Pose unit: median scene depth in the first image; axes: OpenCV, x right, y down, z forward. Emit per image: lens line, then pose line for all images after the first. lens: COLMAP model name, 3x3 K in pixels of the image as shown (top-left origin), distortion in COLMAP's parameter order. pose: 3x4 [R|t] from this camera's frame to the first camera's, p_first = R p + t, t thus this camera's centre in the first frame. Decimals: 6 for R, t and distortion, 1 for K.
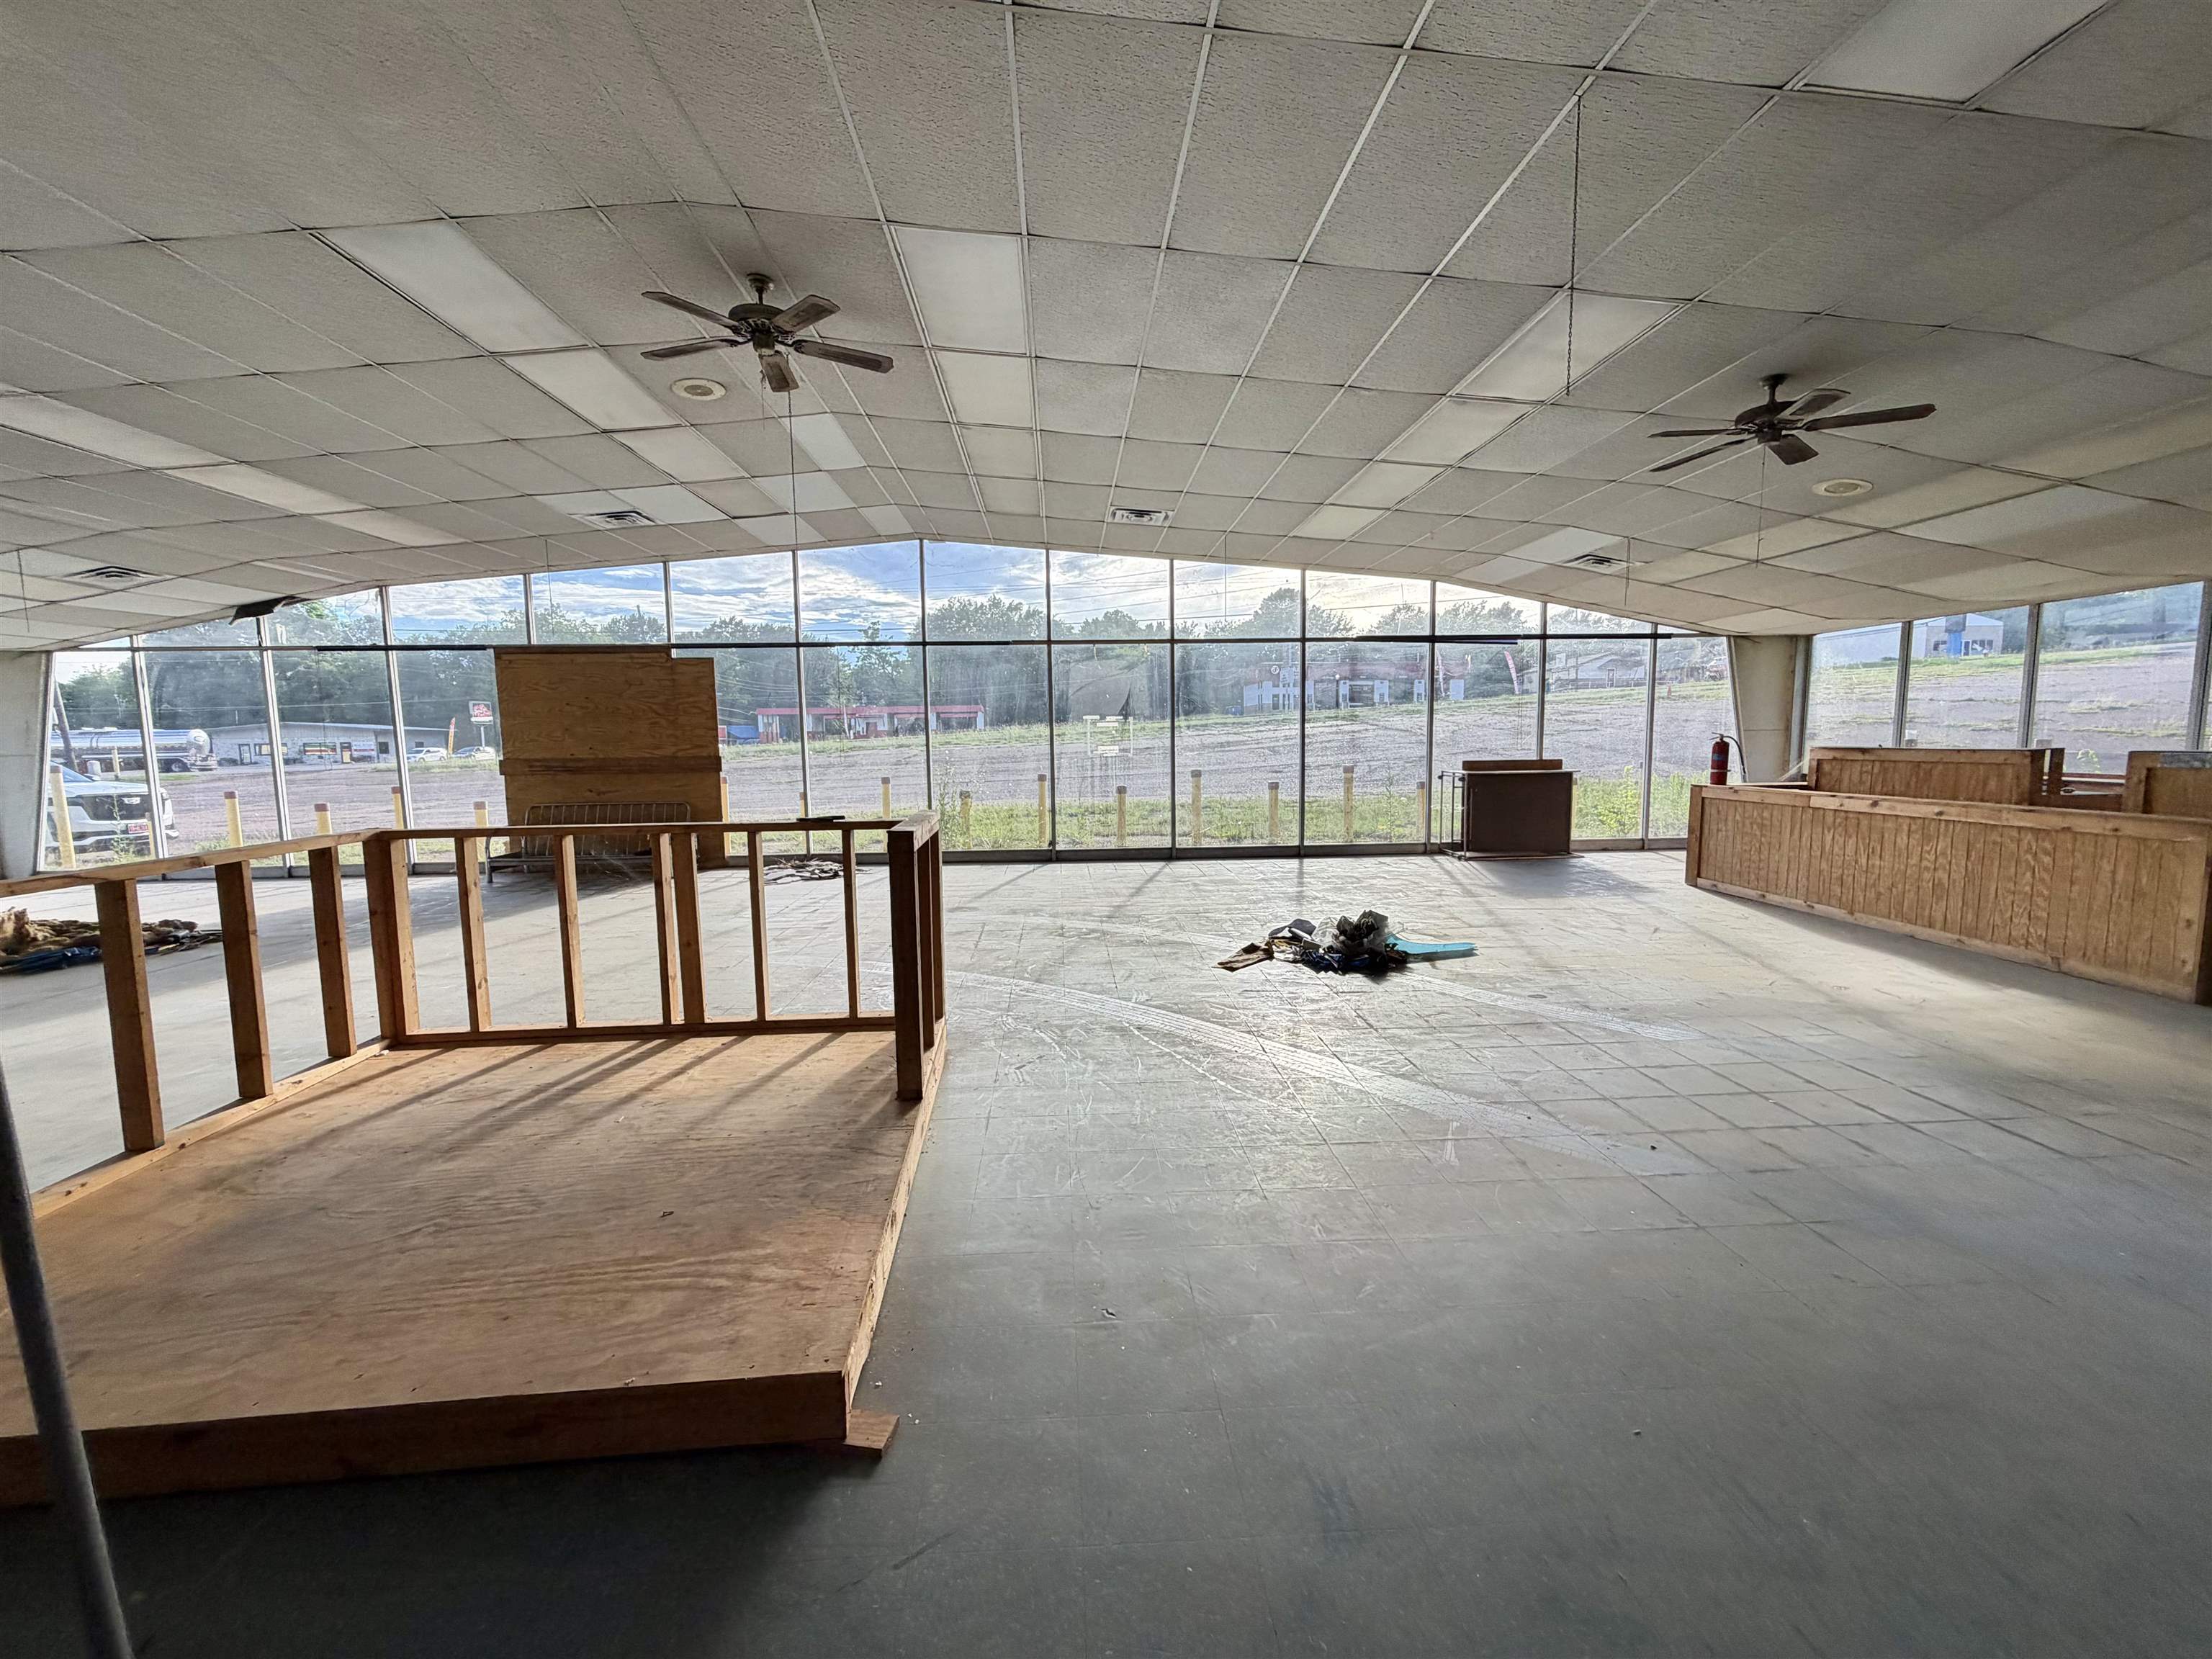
lens RADIAL K [[881.4, 0, 1099.6], [0, 881.4, 833.9], [0, 0, 1]] dist [-0.000093, 0.000106]
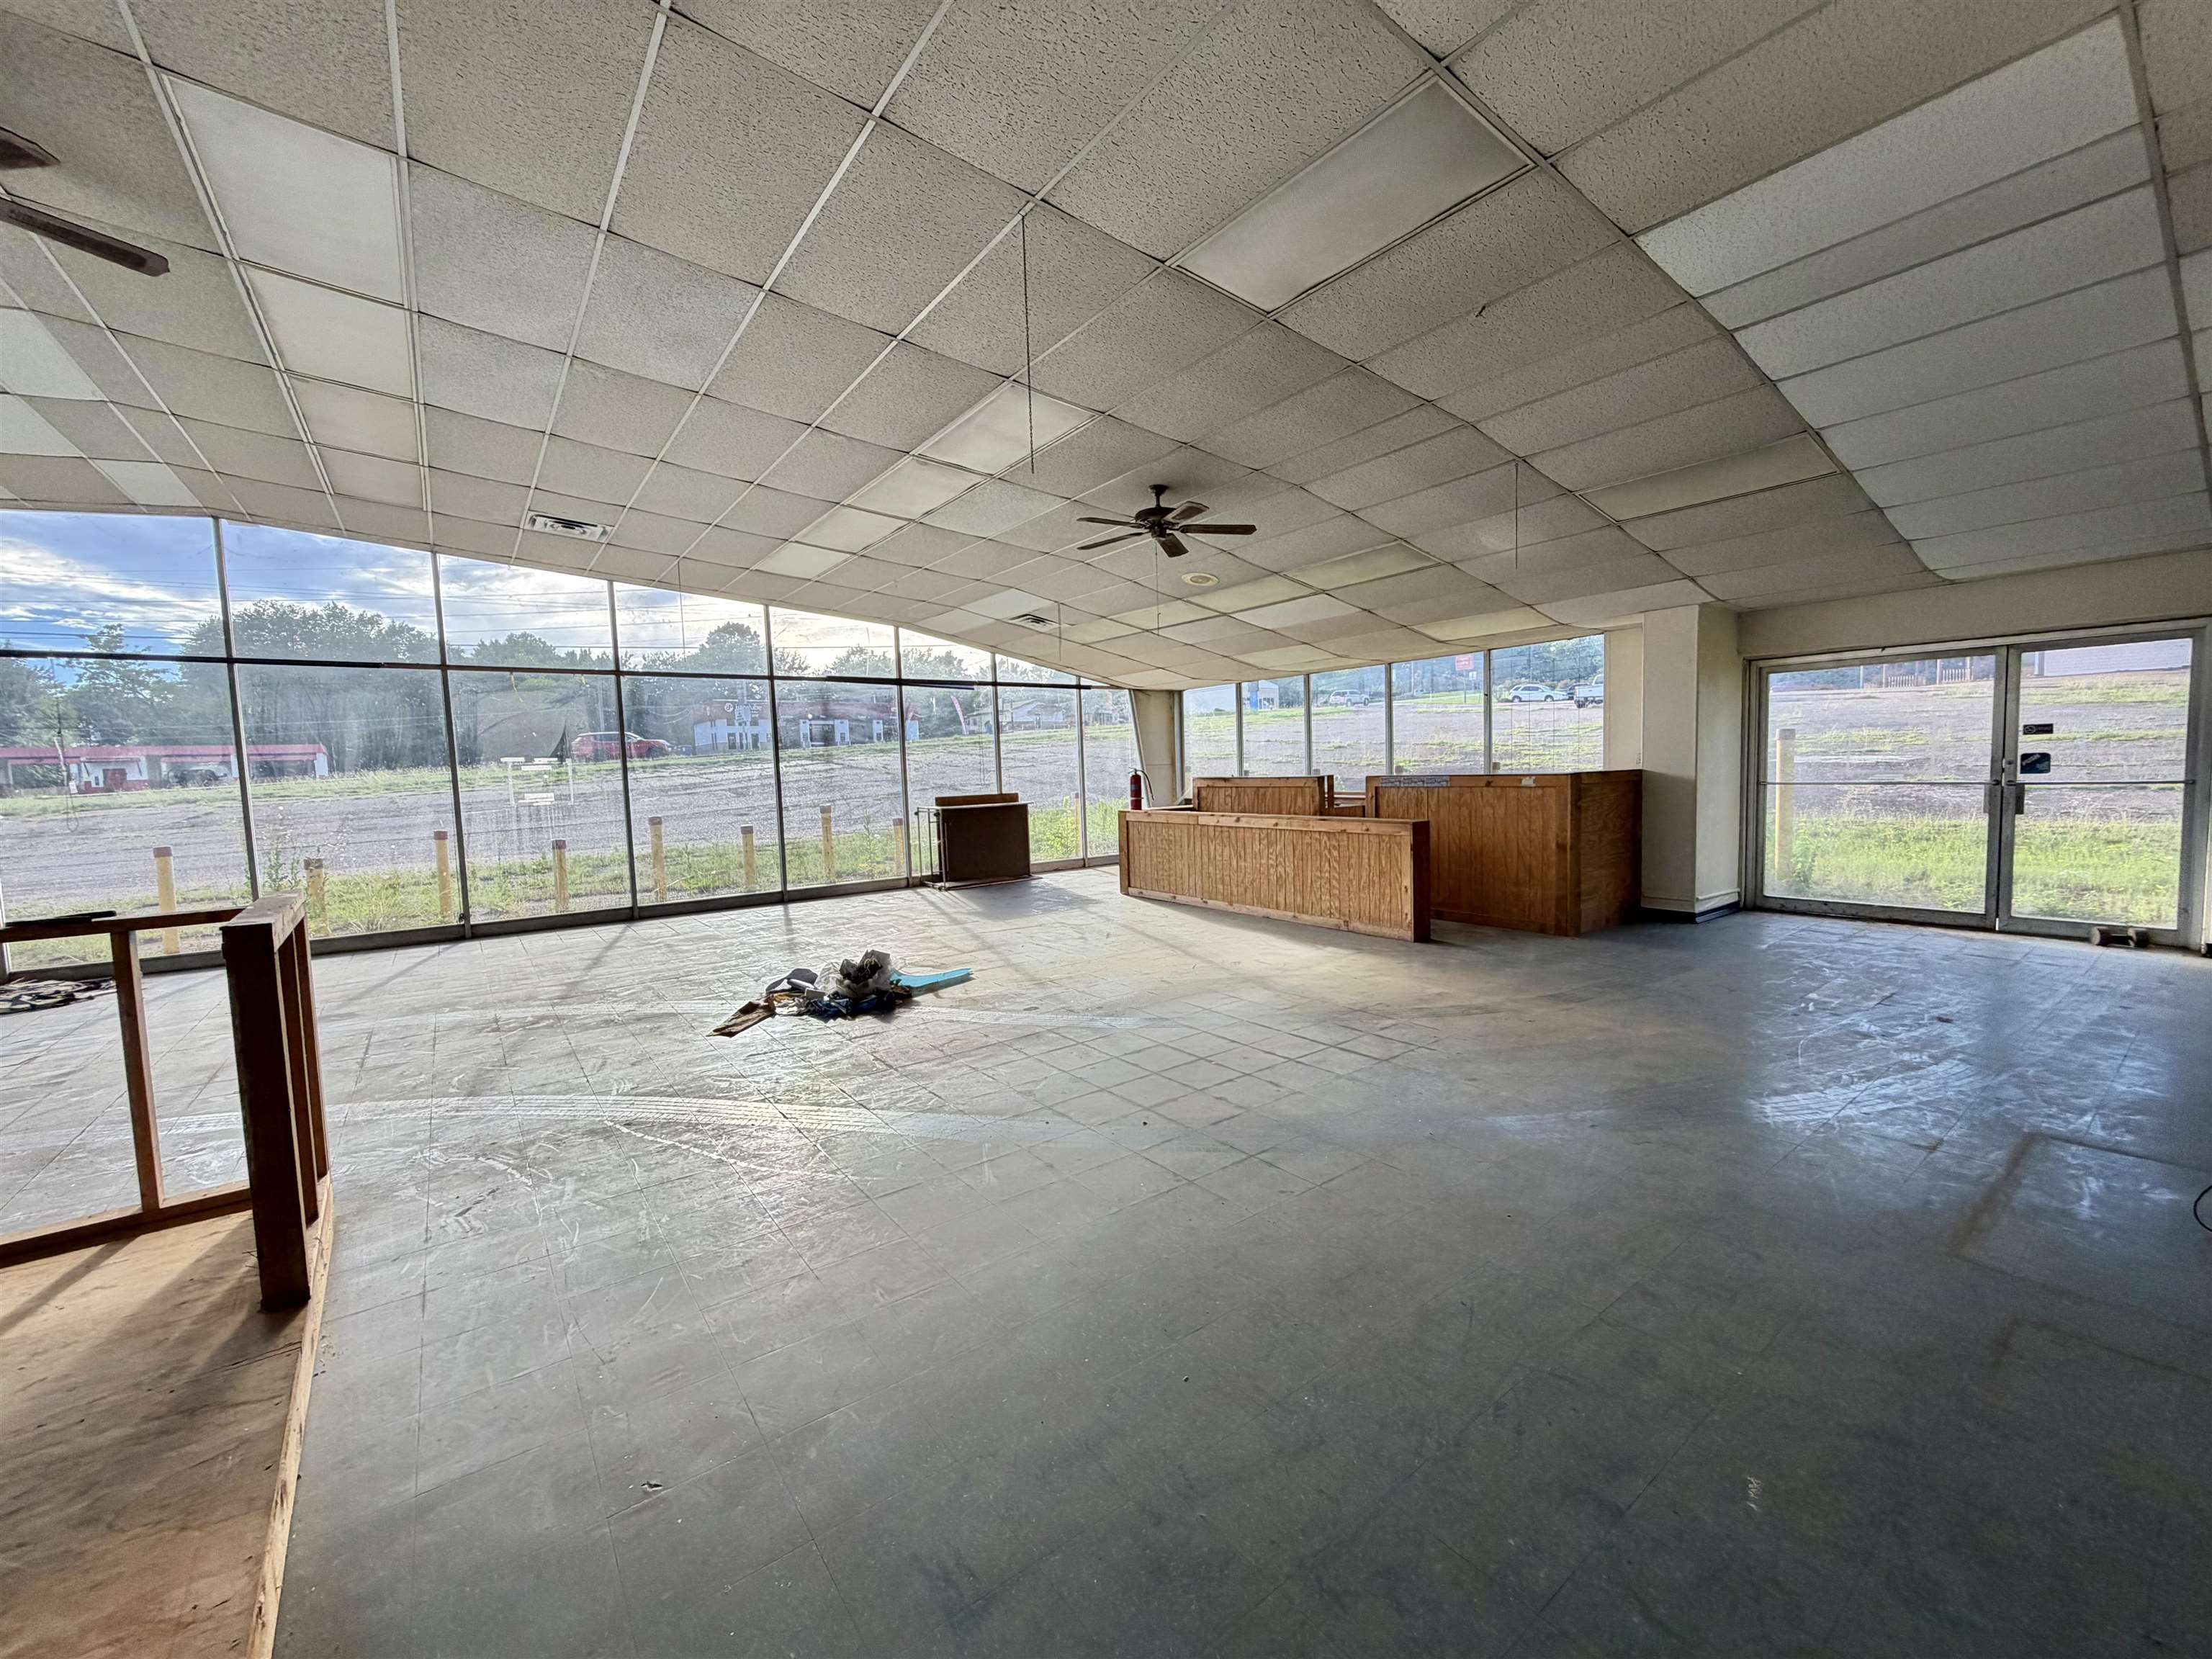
lens RADIAL K [[881.4, 0, 1098.9], [0, 881.4, 833.9], [0, 0, 1]] dist [-0.000093, 0.000106]
pose [[0.831292, -0.055605, 0.553047, -0.026928], [0.079812, 0.996614, -0.019764, -0.004373], [-0.550075, 0.060569, 0.832916, 0.022841]]
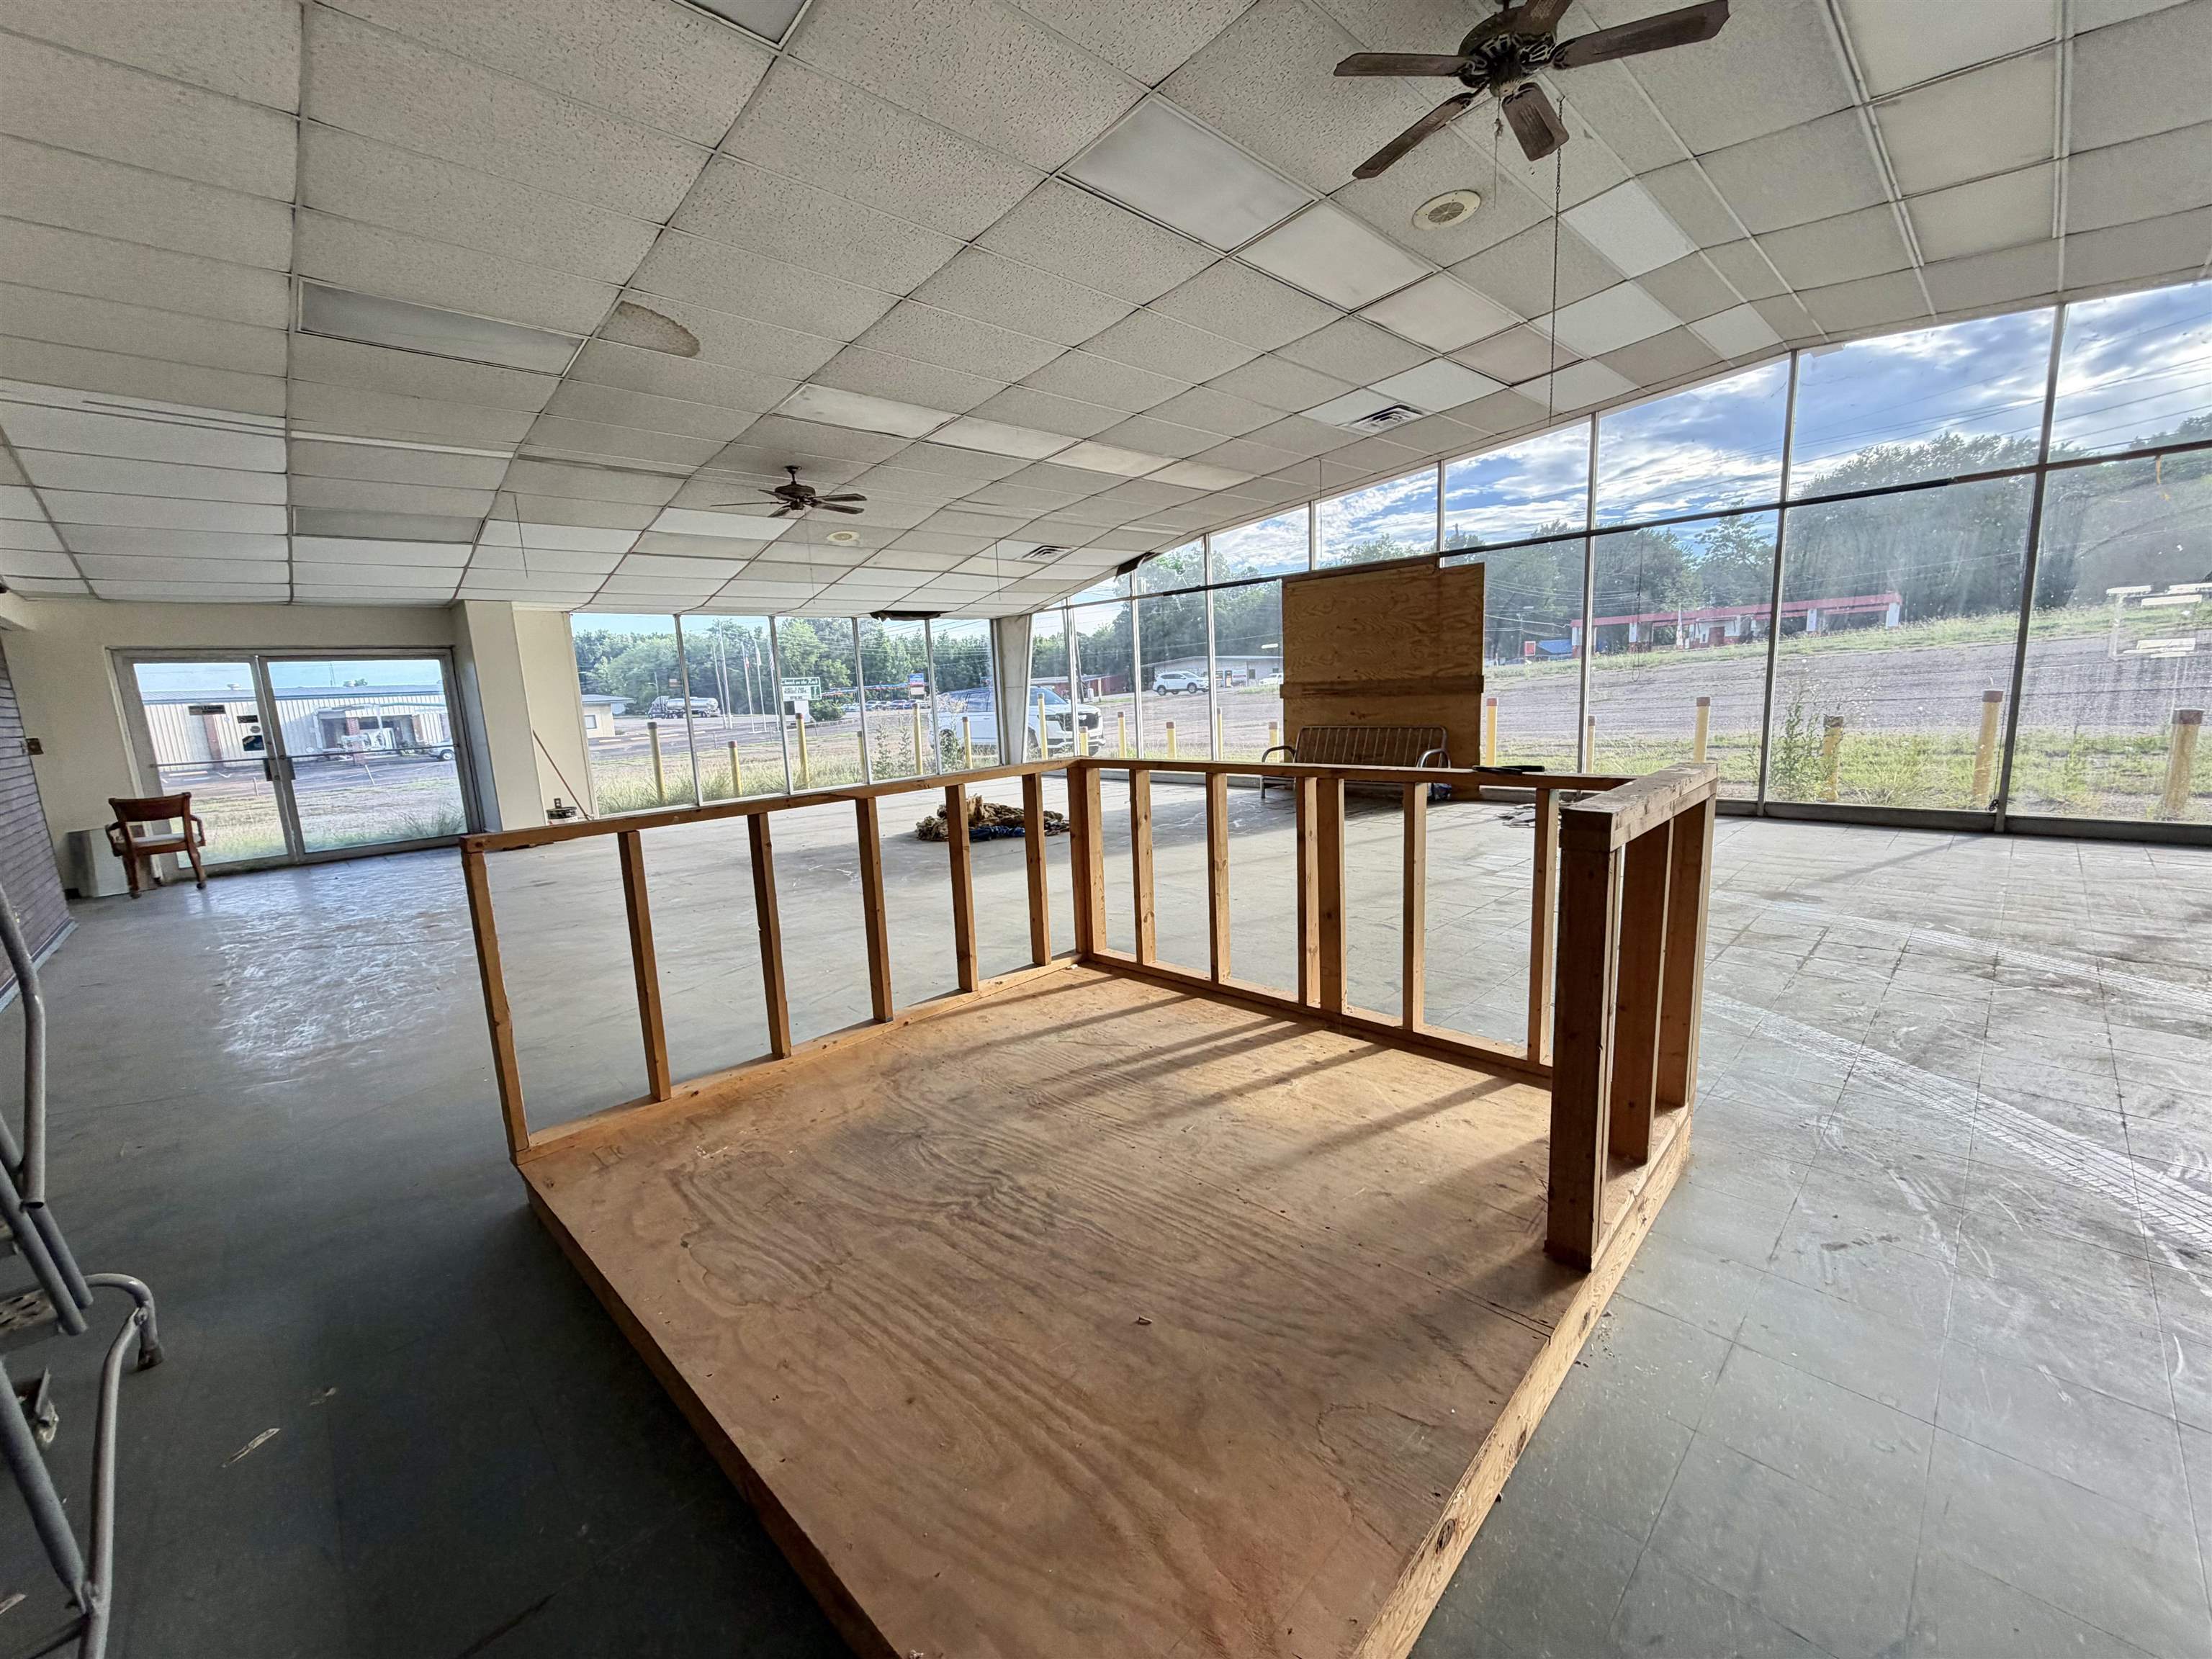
lens RADIAL K [[881.4, 0, 1099.2], [0, 881.4, 831.3], [0, 0, 1]] dist [-0.000093, 0.000106]
pose [[0.655359, 0.106862, -0.747720, -0.005900], [-0.040275, 0.993477, 0.106684, -0.021874], [0.754243, -0.039802, 0.655387, 0.233420]]
